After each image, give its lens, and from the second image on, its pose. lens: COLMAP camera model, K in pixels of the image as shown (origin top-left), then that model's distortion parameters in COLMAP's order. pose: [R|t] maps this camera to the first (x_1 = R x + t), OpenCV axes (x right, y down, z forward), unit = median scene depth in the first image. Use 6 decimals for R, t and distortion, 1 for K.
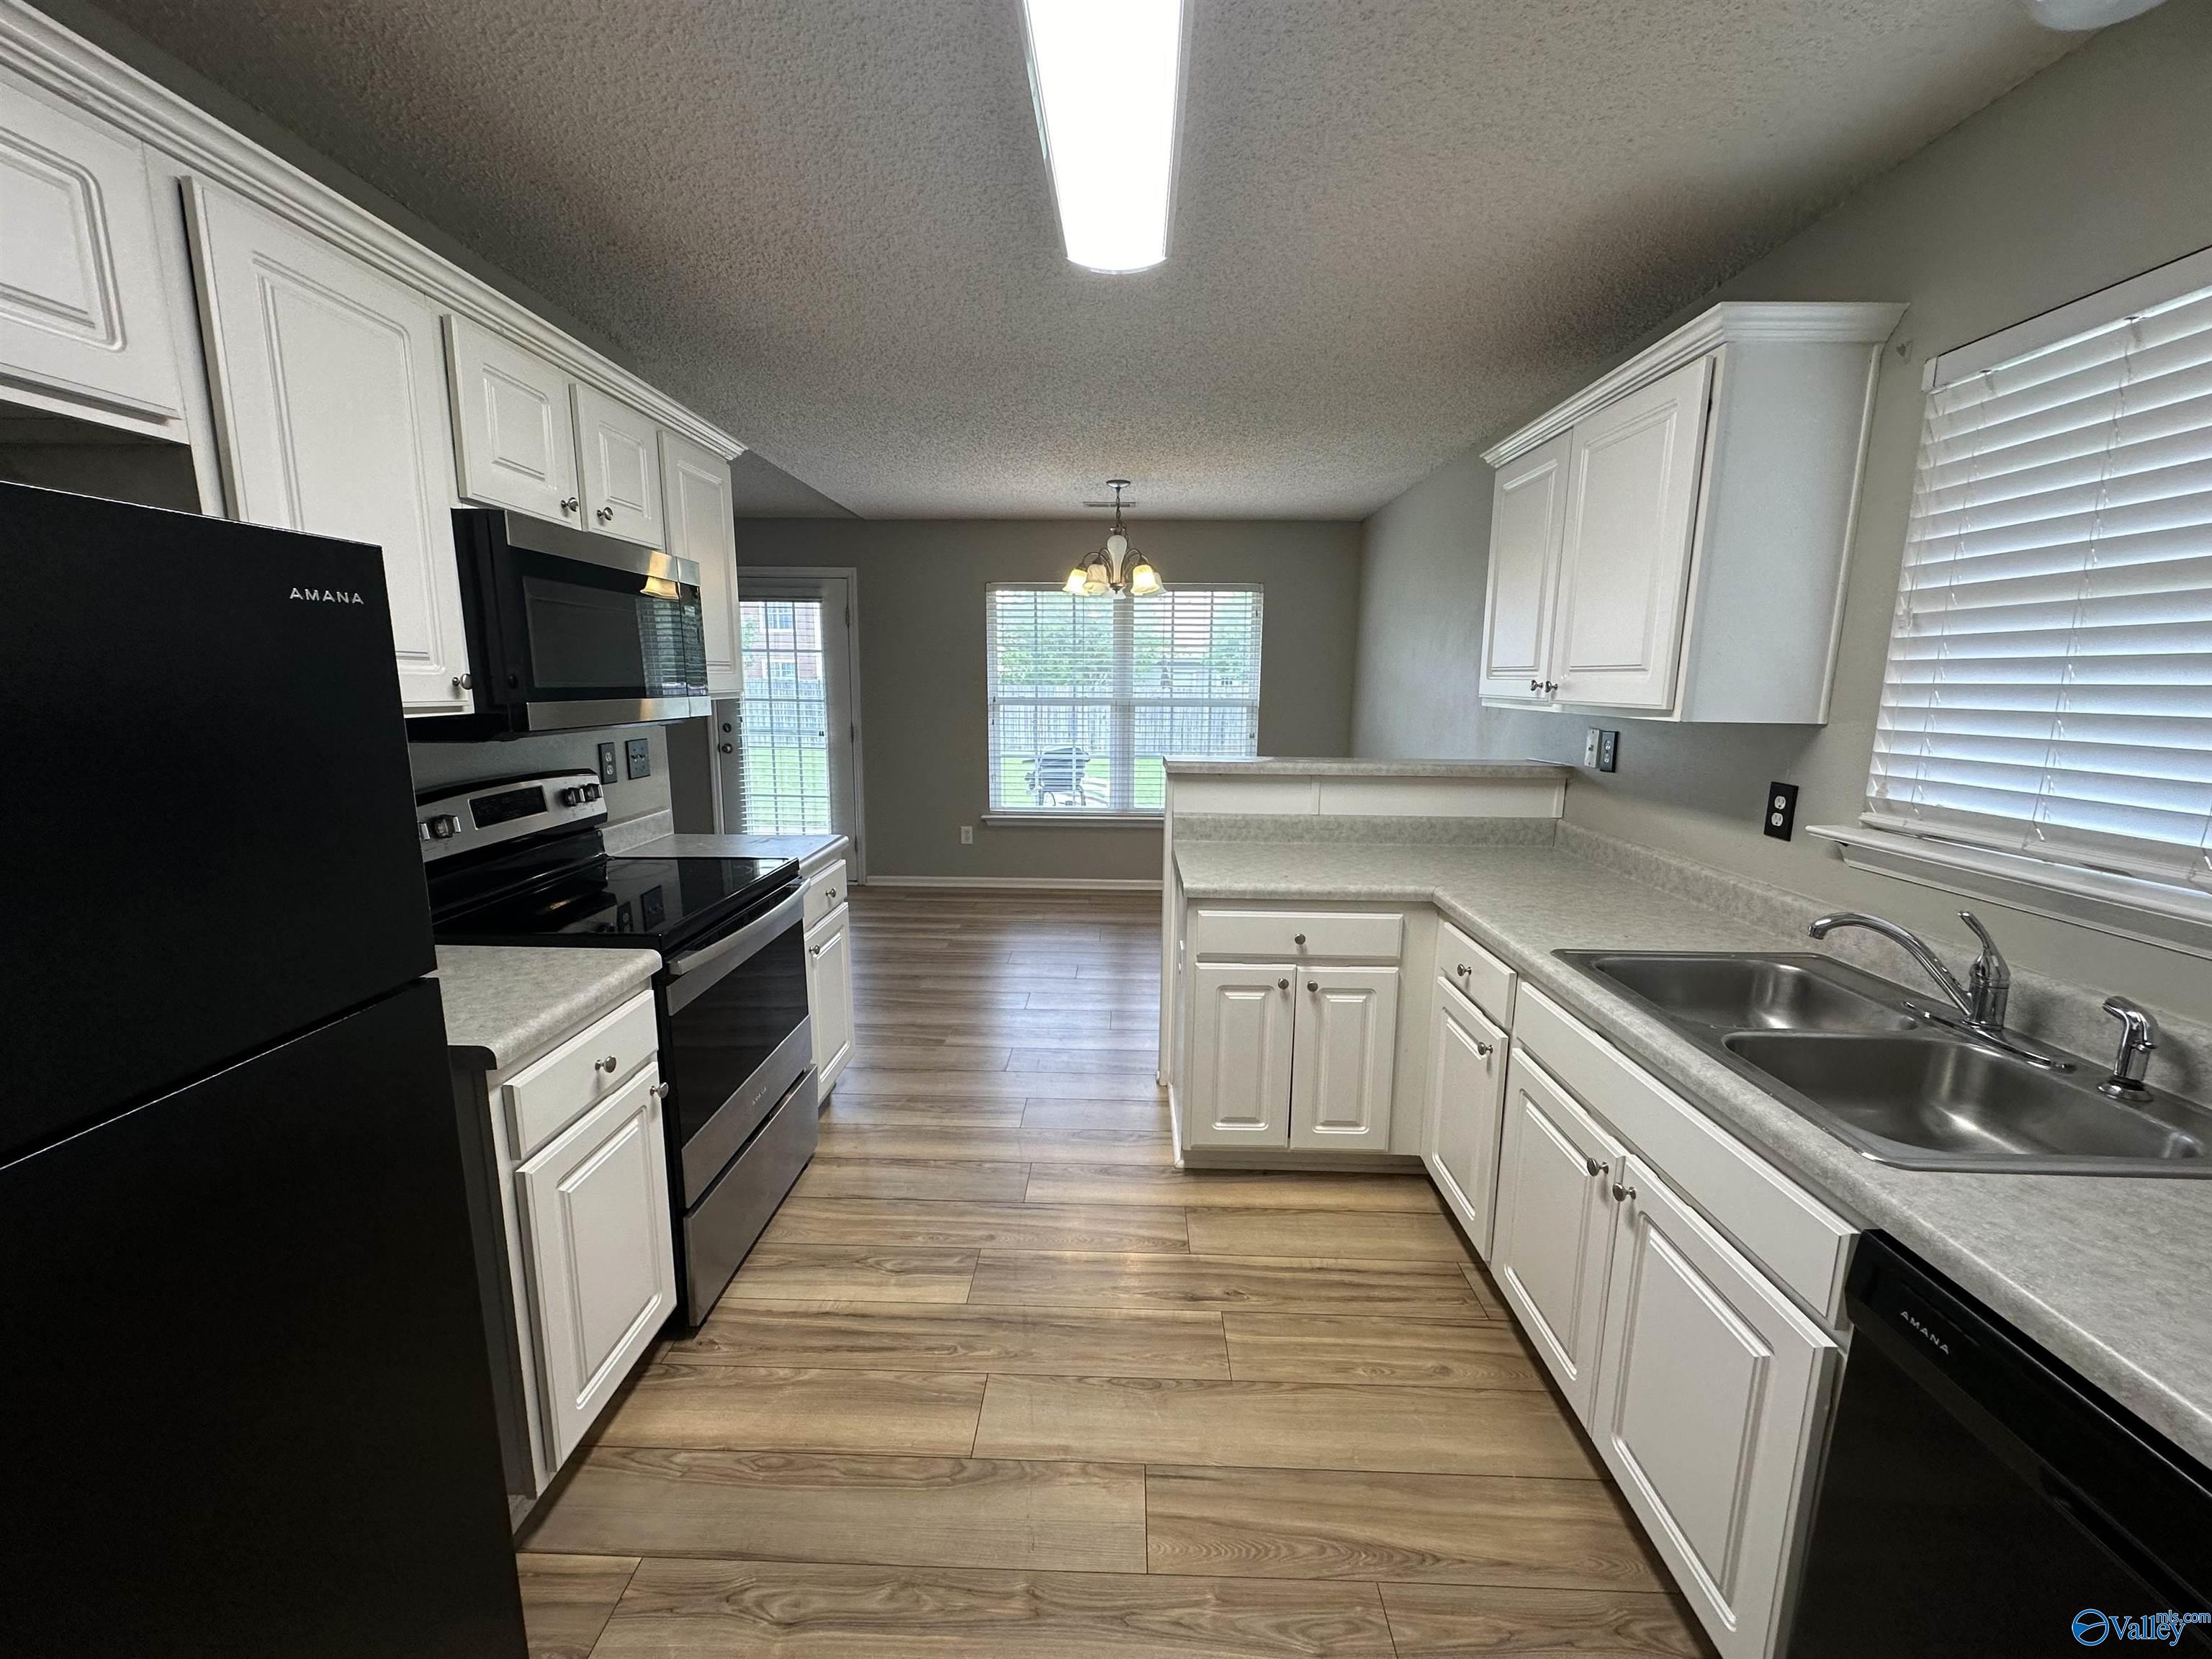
lens RADIAL K [[872.4, 0, 1092.5], [0, 872.4, 832.3], [0, 0, 1]] dist [-0.003012, -0.000534]
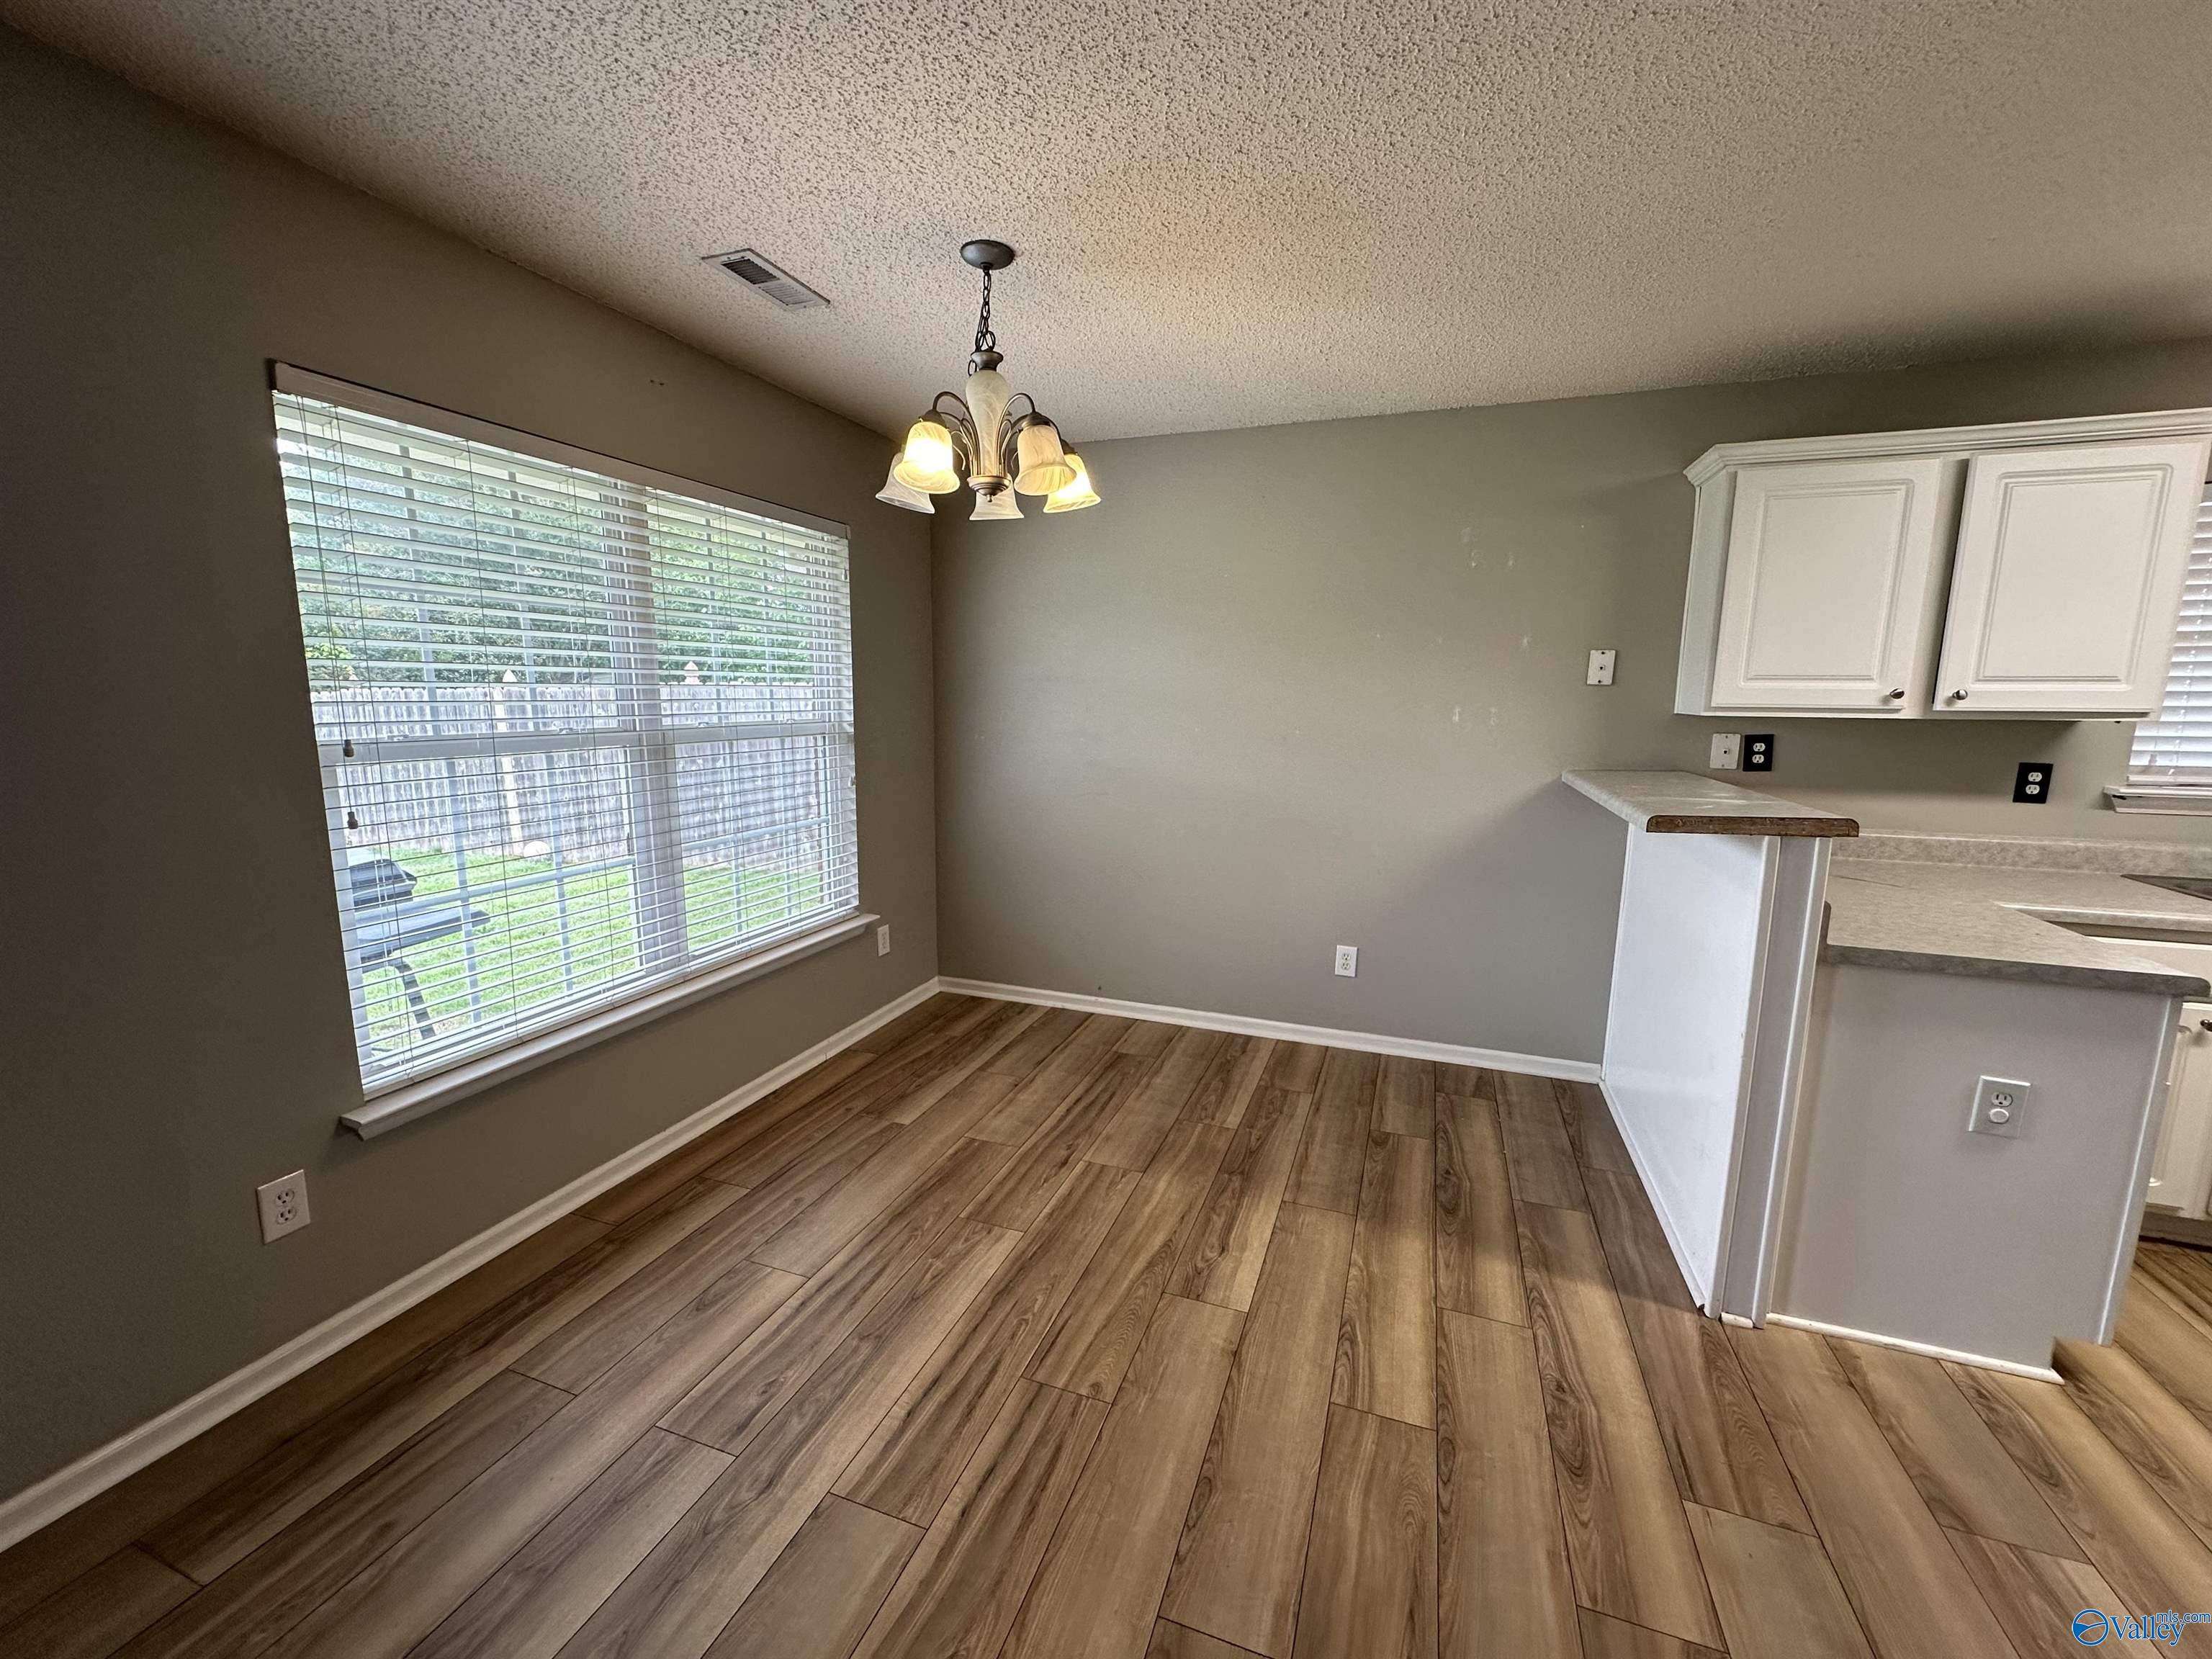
lens RADIAL K [[872.4, 0, 1110.8], [0, 872.4, 820.8], [0, 0, 1]] dist [-0.003012, -0.000534]
pose [[0.301357, -0.143681, 0.942624, -0.956604], [0.163918, 0.981671, 0.097228, -0.339618], [-0.939316, 0.125213, 0.319385, 1.943118]]
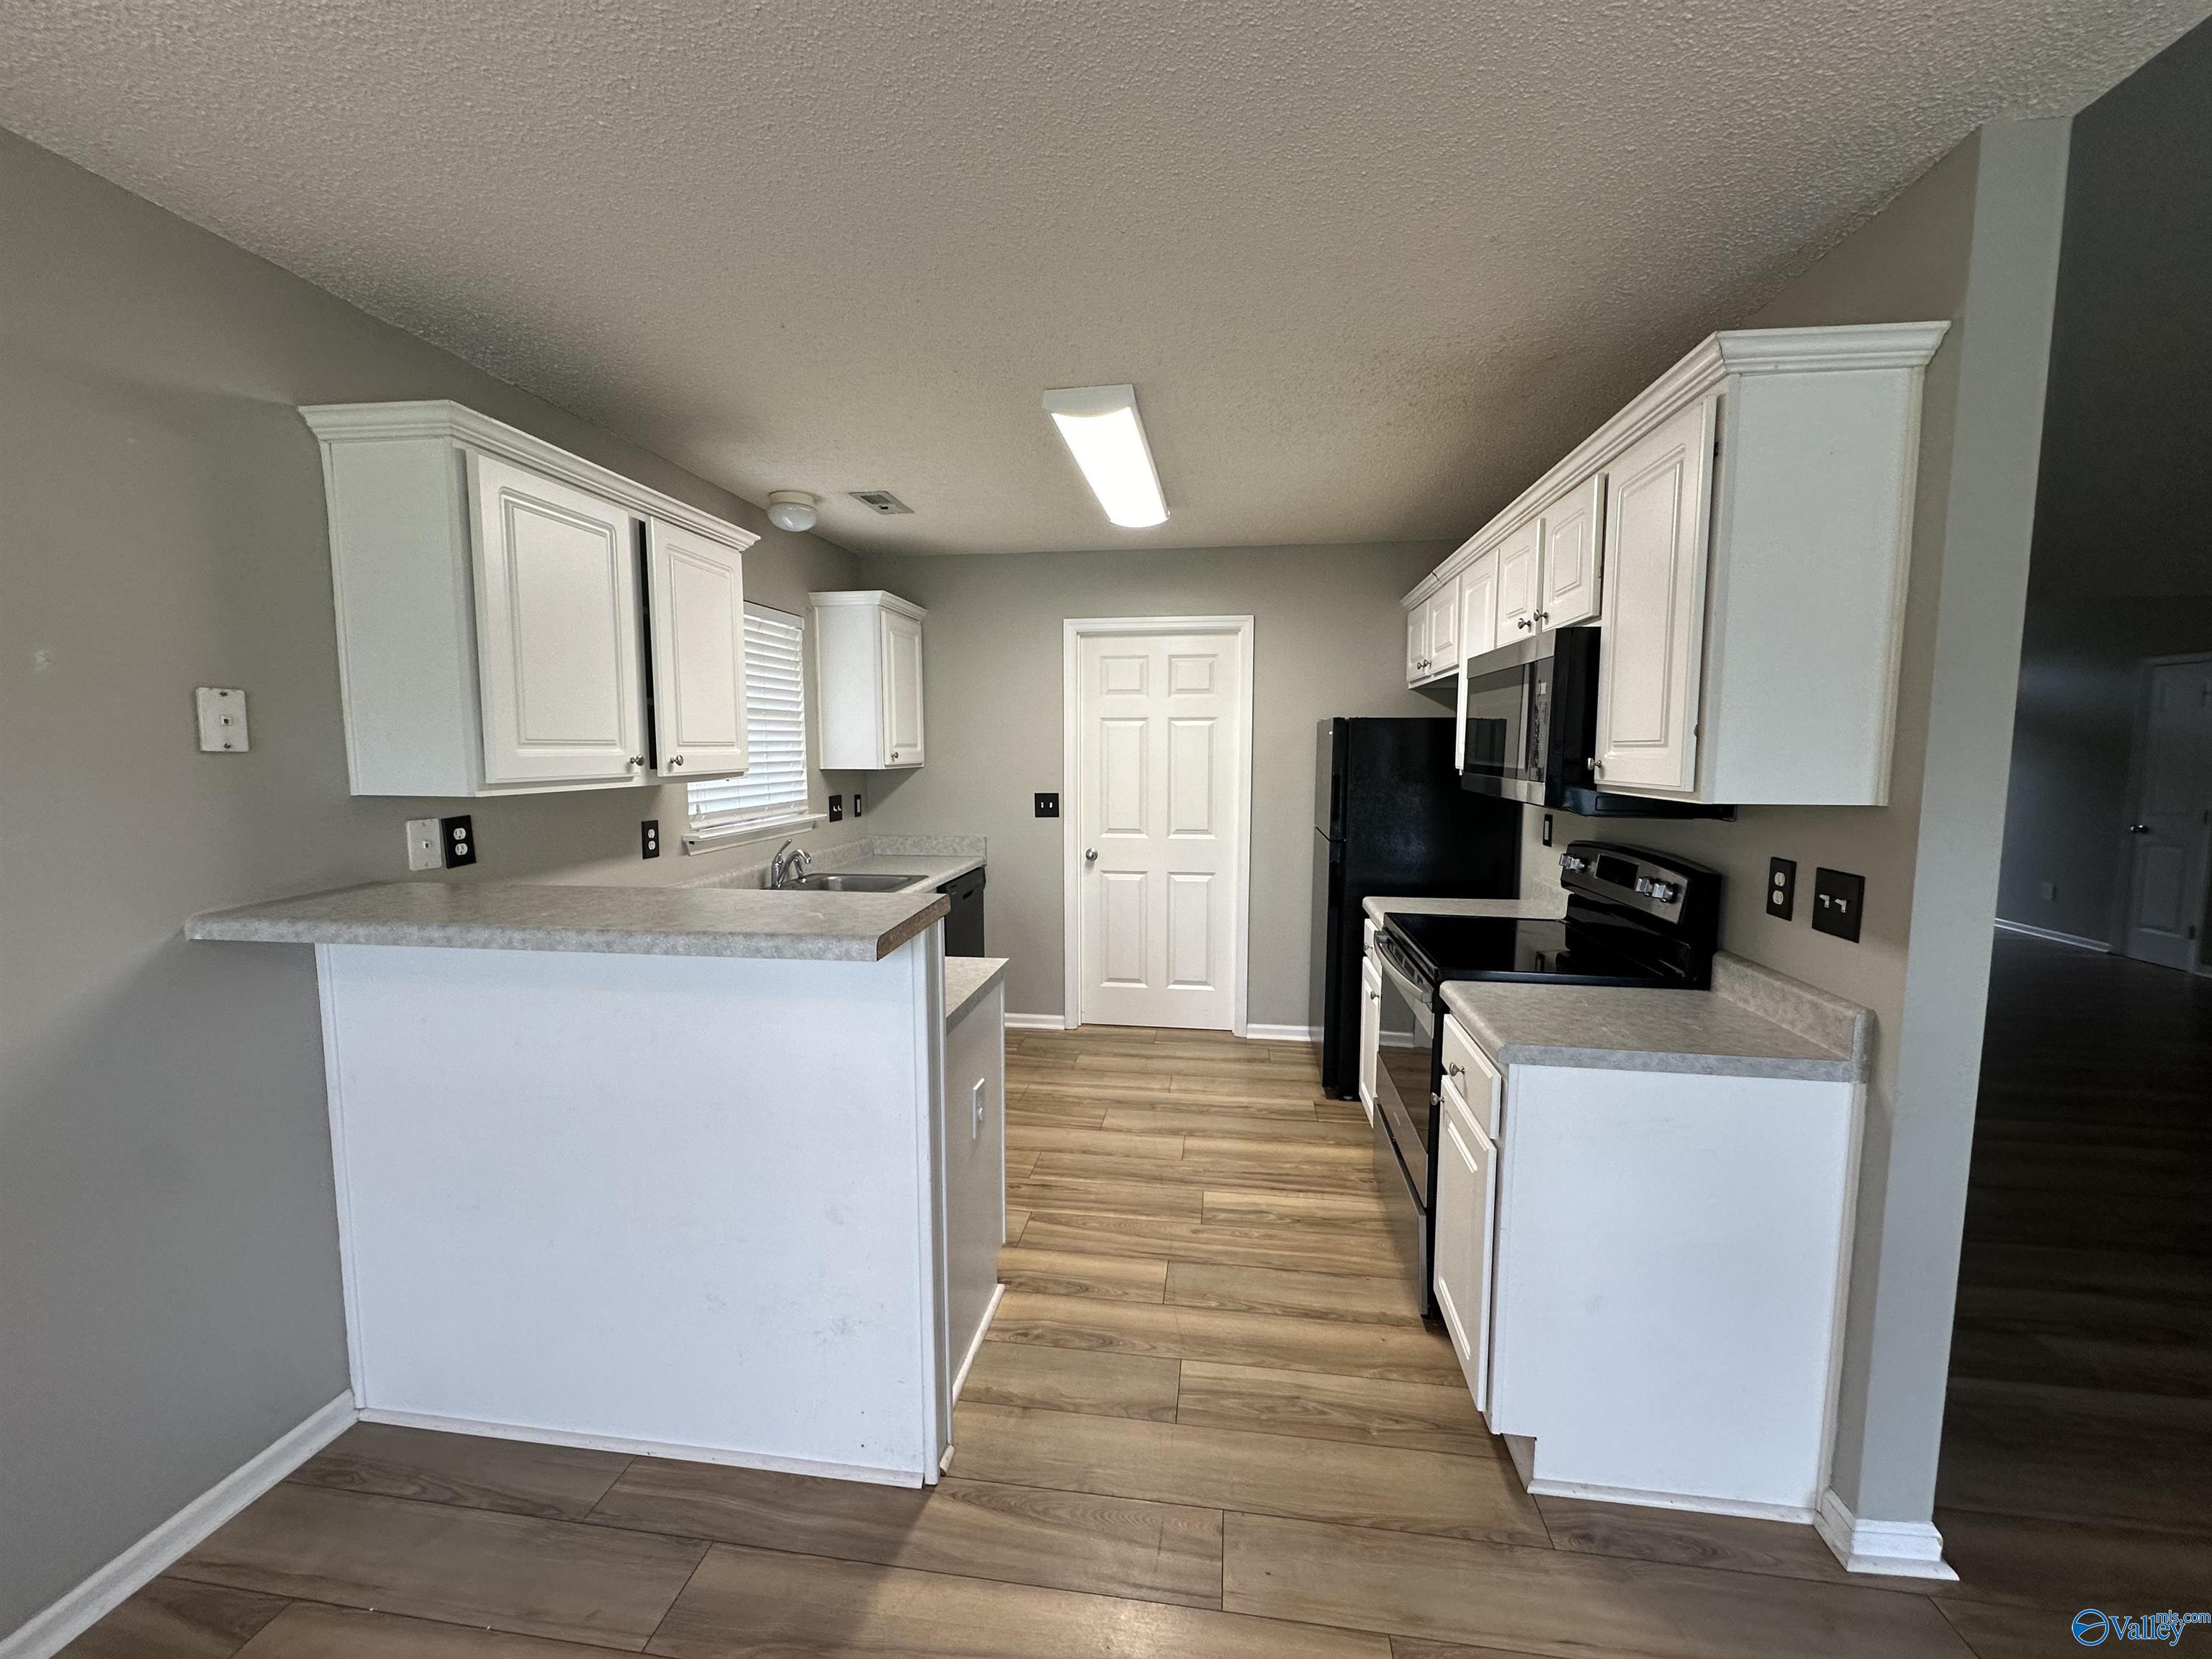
lens RADIAL K [[872.4, 0, 1107.5], [0, 872.4, 828.6], [0, 0, 1]] dist [-0.003012, -0.000534]
pose [[-0.994626, -0.019645, 0.101650, -0.127504], [0.008389, 0.963313, 0.268248, -0.431431], [-0.103191, 0.267659, -0.957972, 2.330654]]
